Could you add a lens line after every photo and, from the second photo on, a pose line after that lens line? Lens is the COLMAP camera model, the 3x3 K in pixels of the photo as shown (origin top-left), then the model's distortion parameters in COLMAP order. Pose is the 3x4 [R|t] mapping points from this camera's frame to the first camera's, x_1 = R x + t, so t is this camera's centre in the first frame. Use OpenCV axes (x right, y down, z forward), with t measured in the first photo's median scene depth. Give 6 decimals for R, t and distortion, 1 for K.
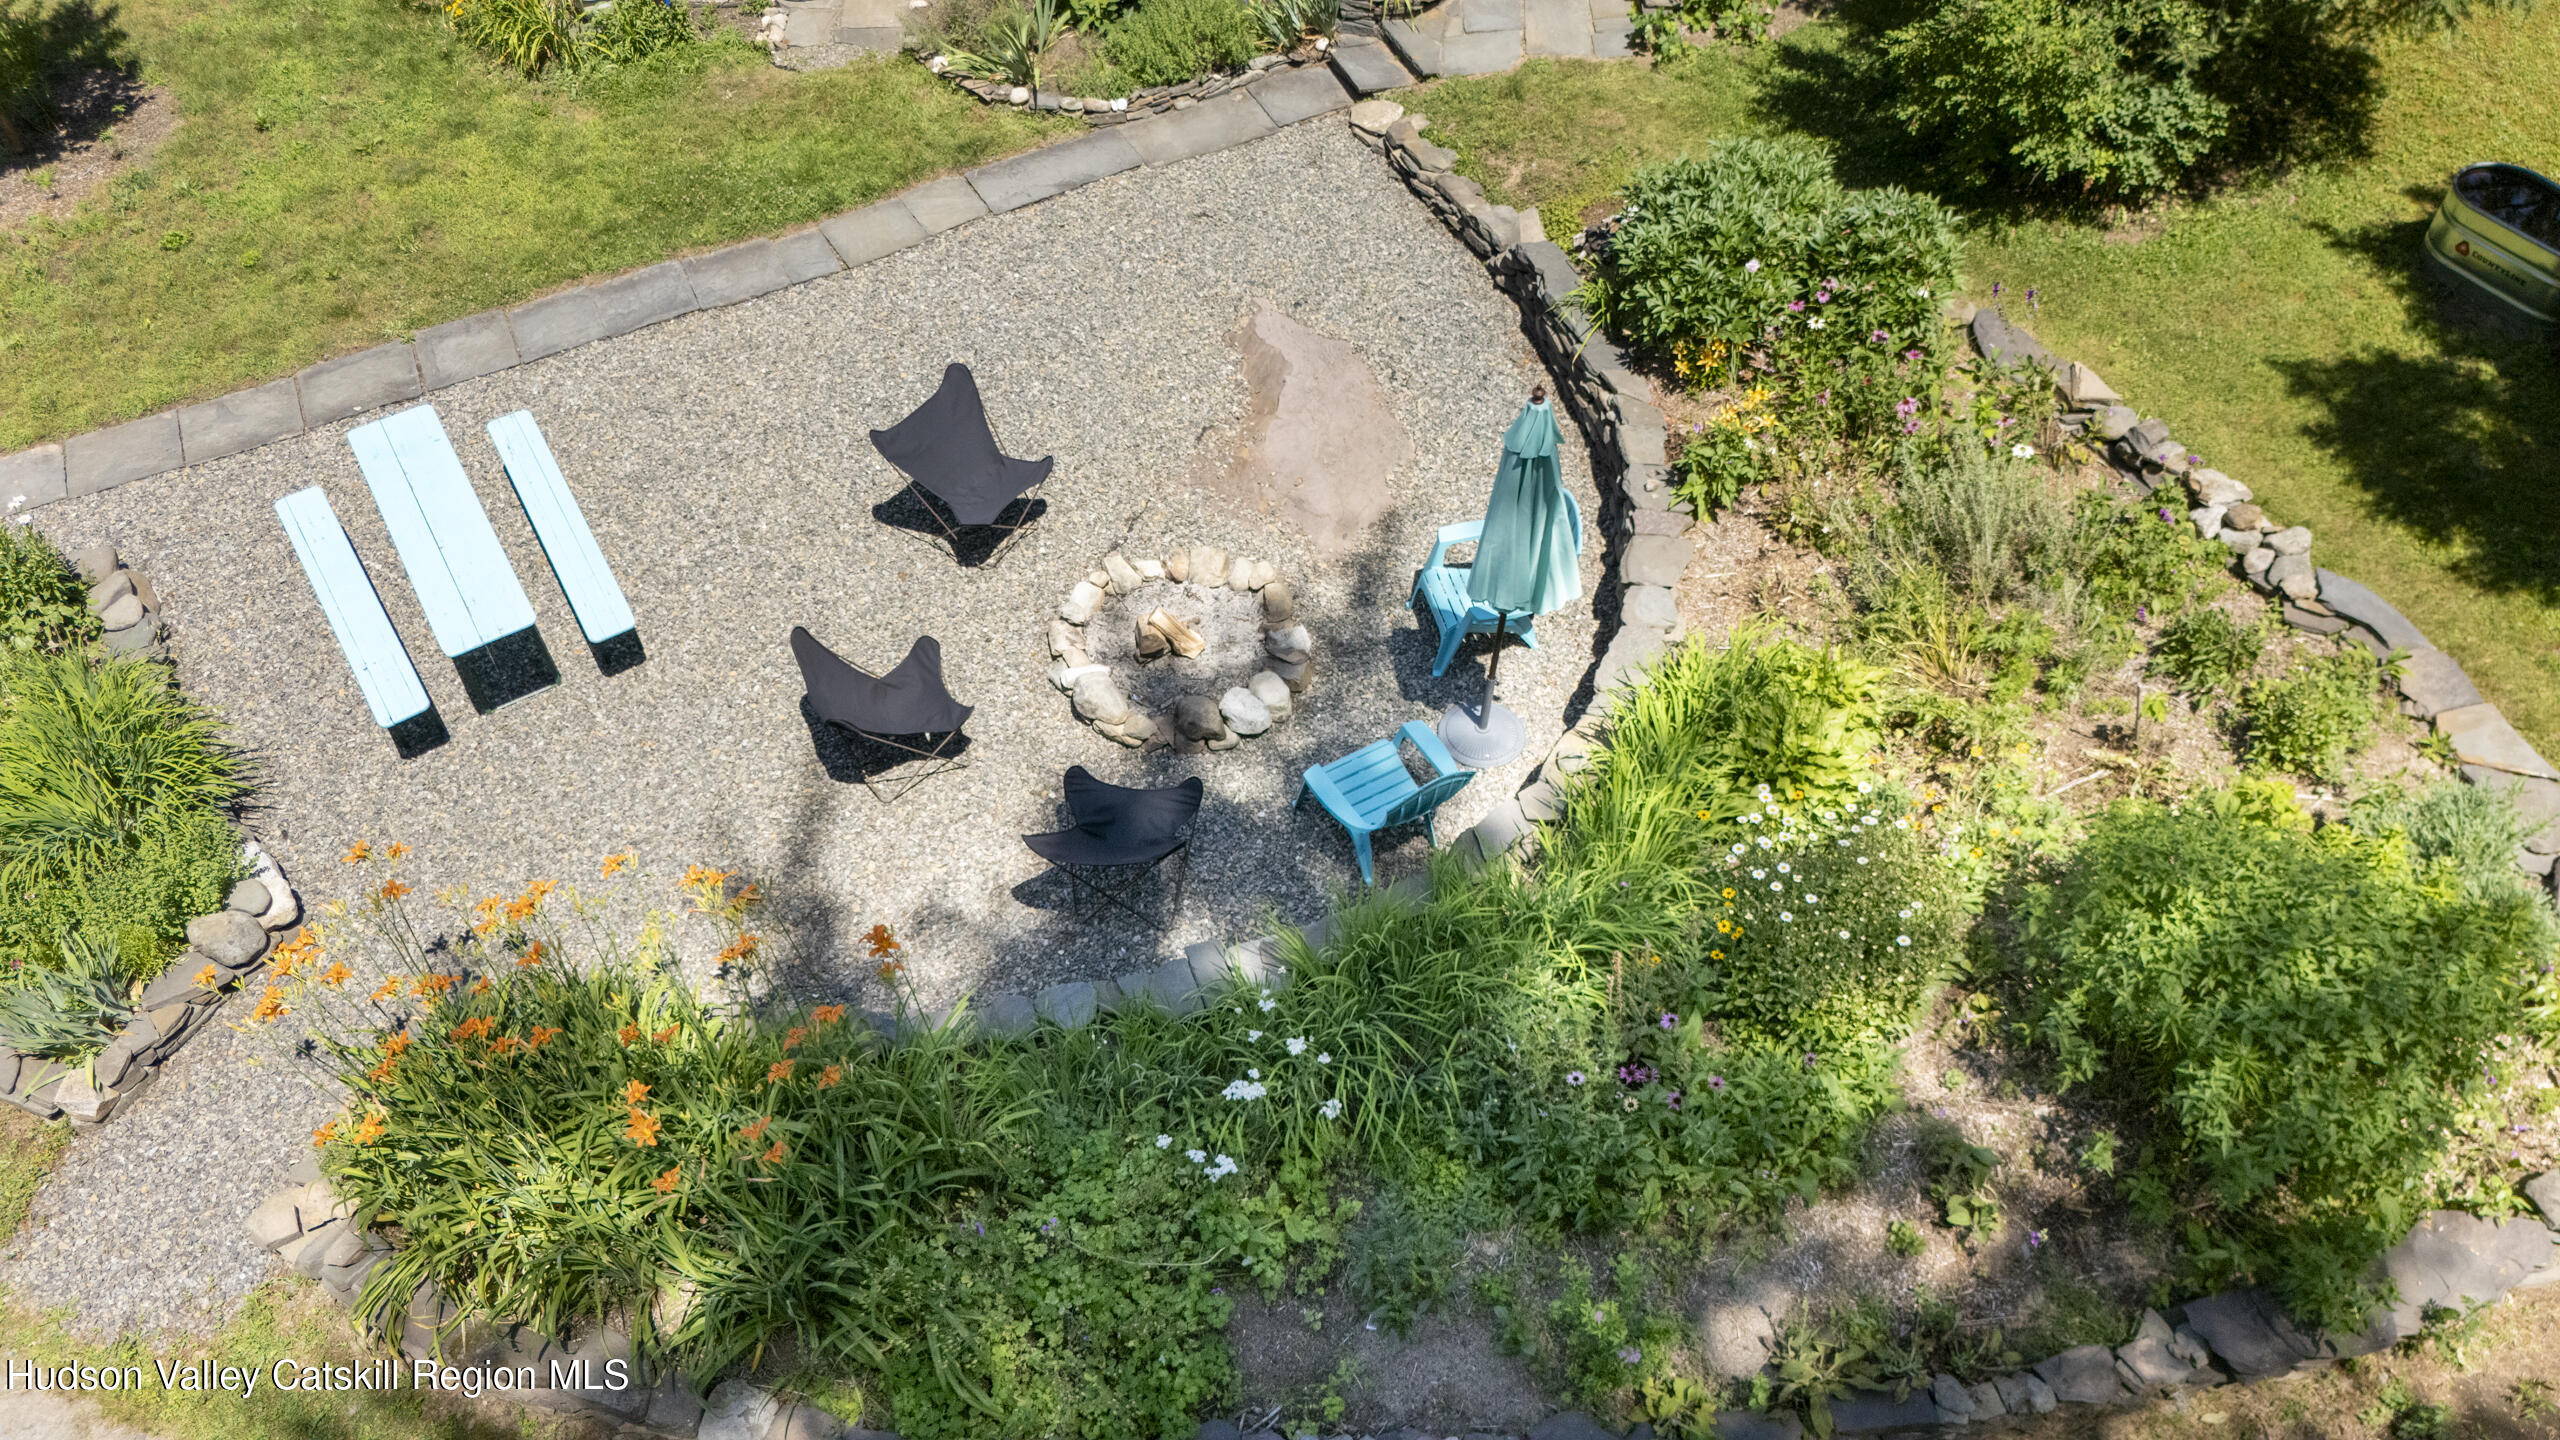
lens RADIAL K [[1904.6, 0, 1283.9], [0, 1904.6, 717.8], [0, 0, 1]] dist [0.034141, -0.004831]
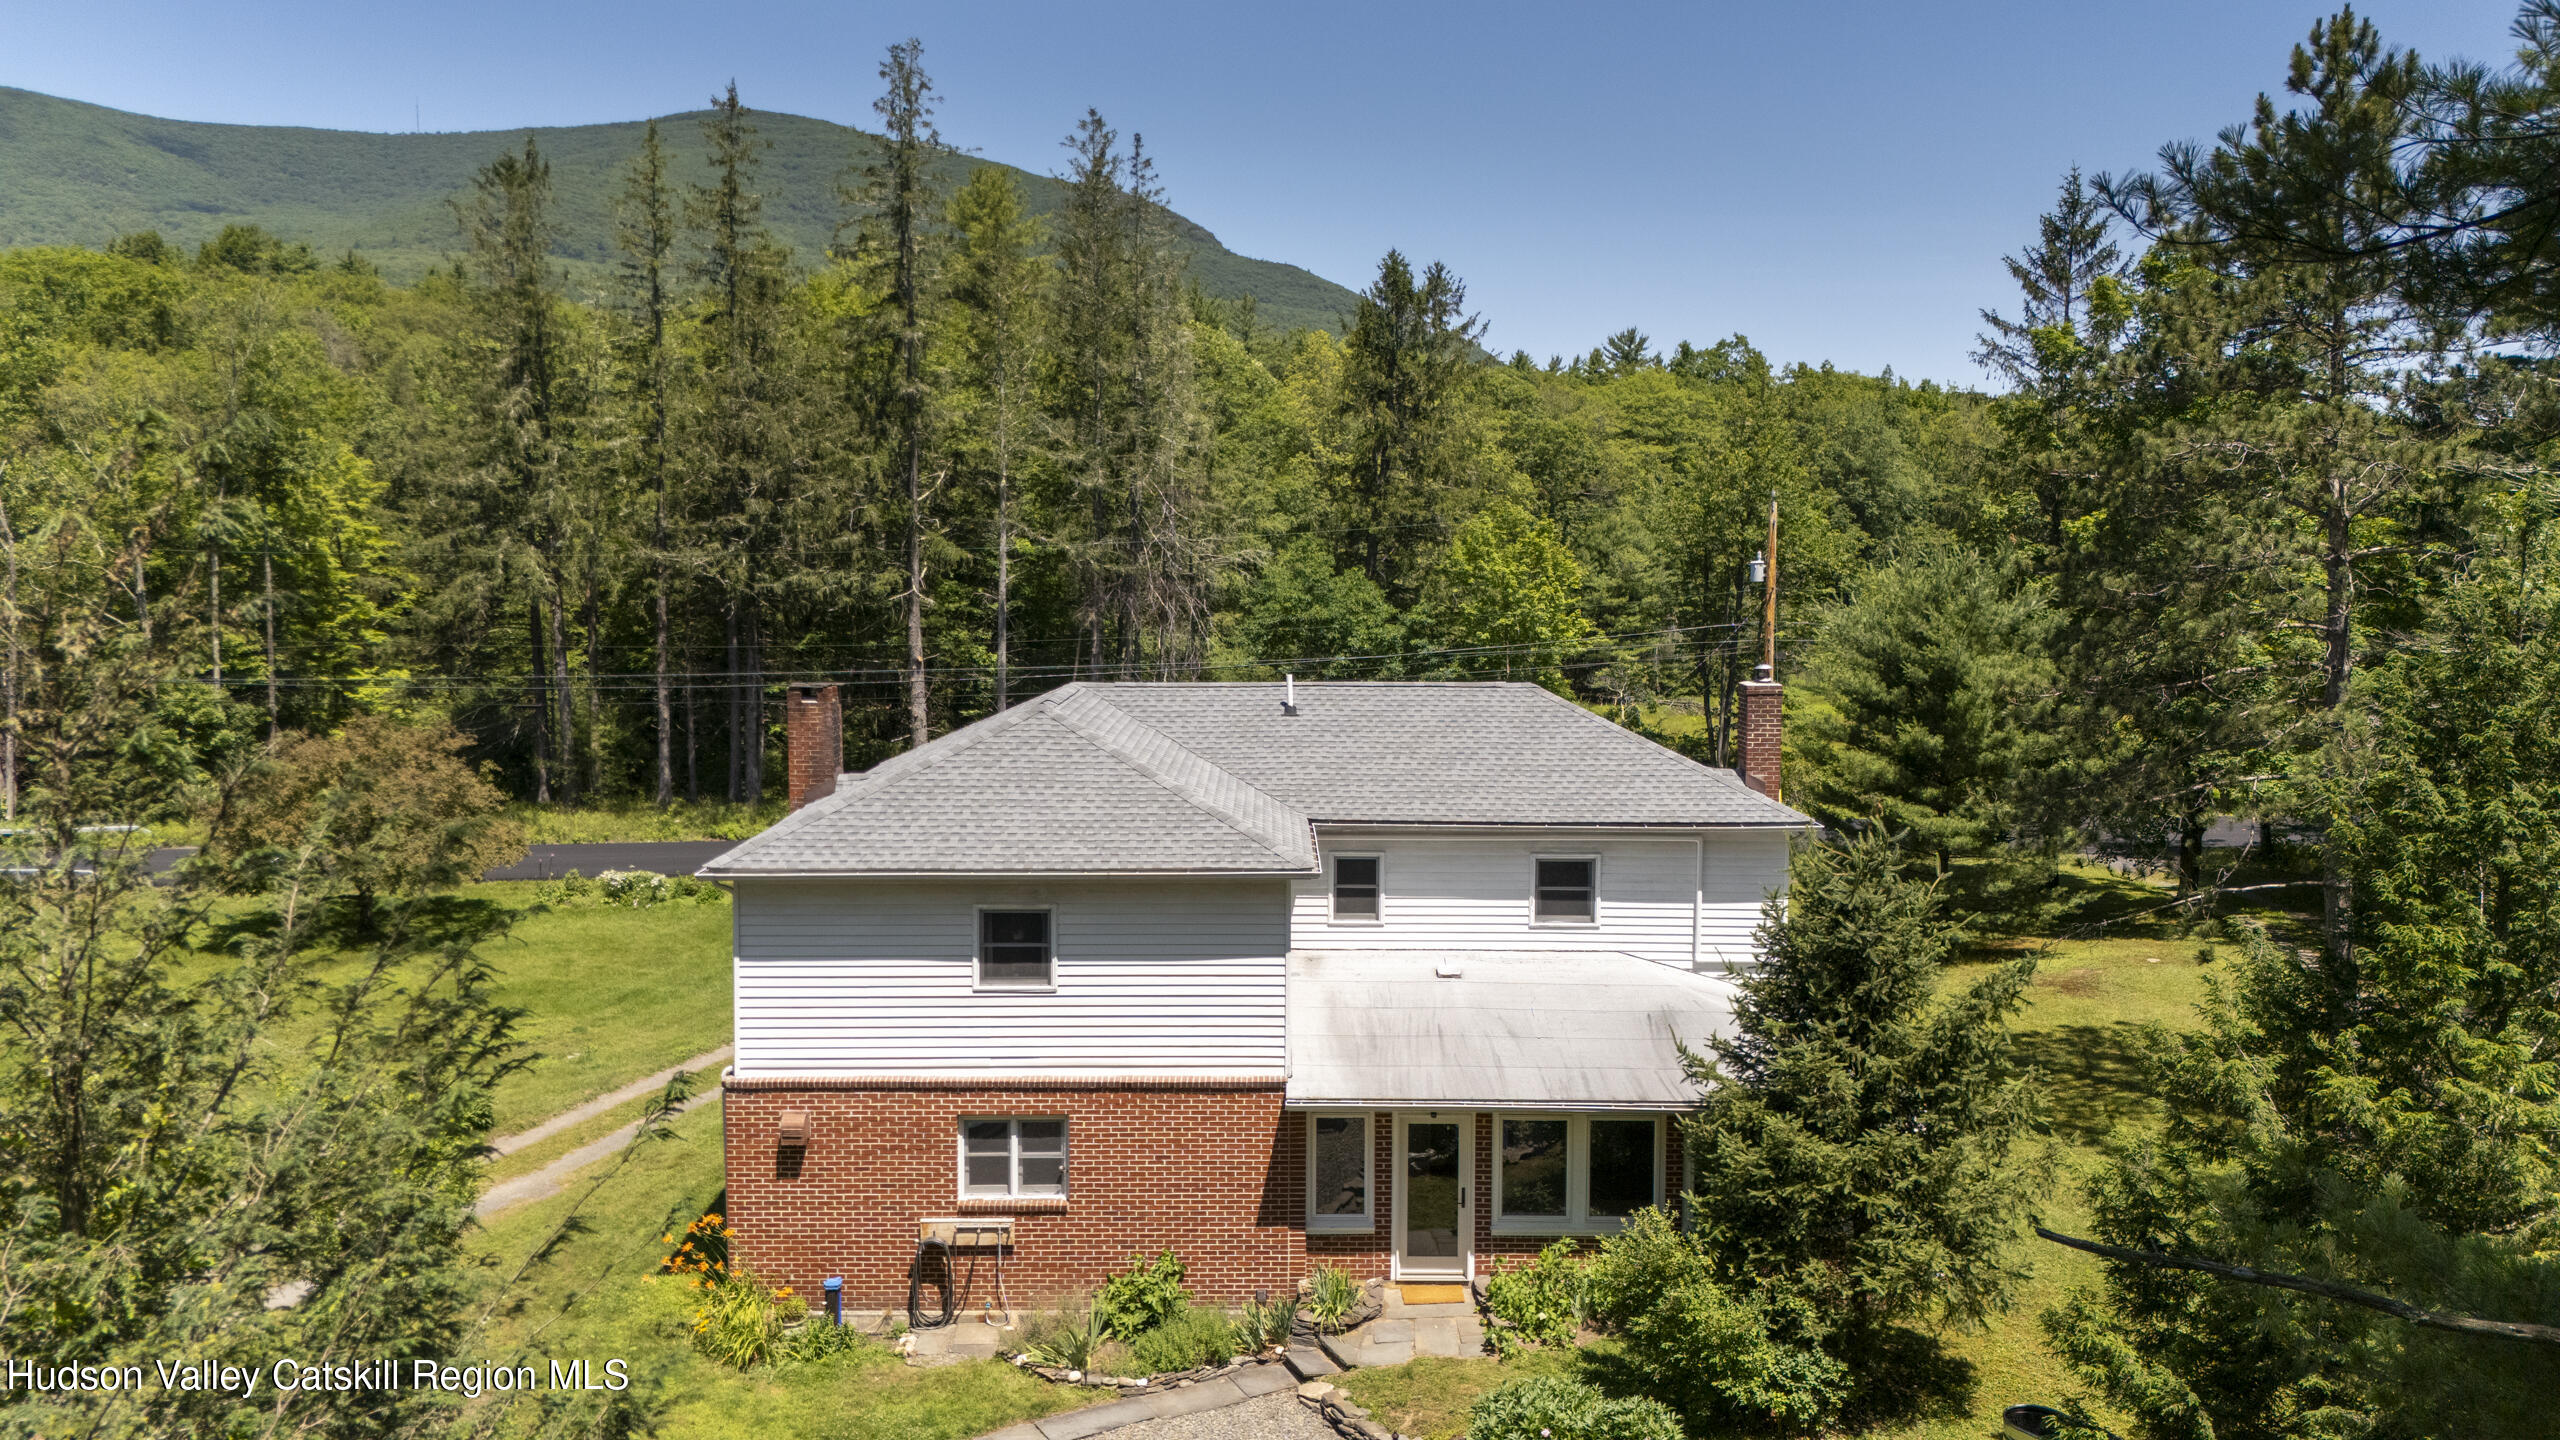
lens RADIAL K [[1904.6, 0, 1280.4], [0, 1904.6, 720.1], [0, 0, 1]] dist [0.034141, -0.004831]
pose [[0.999900, 0.013084, 0.005439, 0.006290], [-0.005556, 0.715181, -0.698917, 0.347164], [-0.013035, 0.698817, 0.715182, -0.419592]]
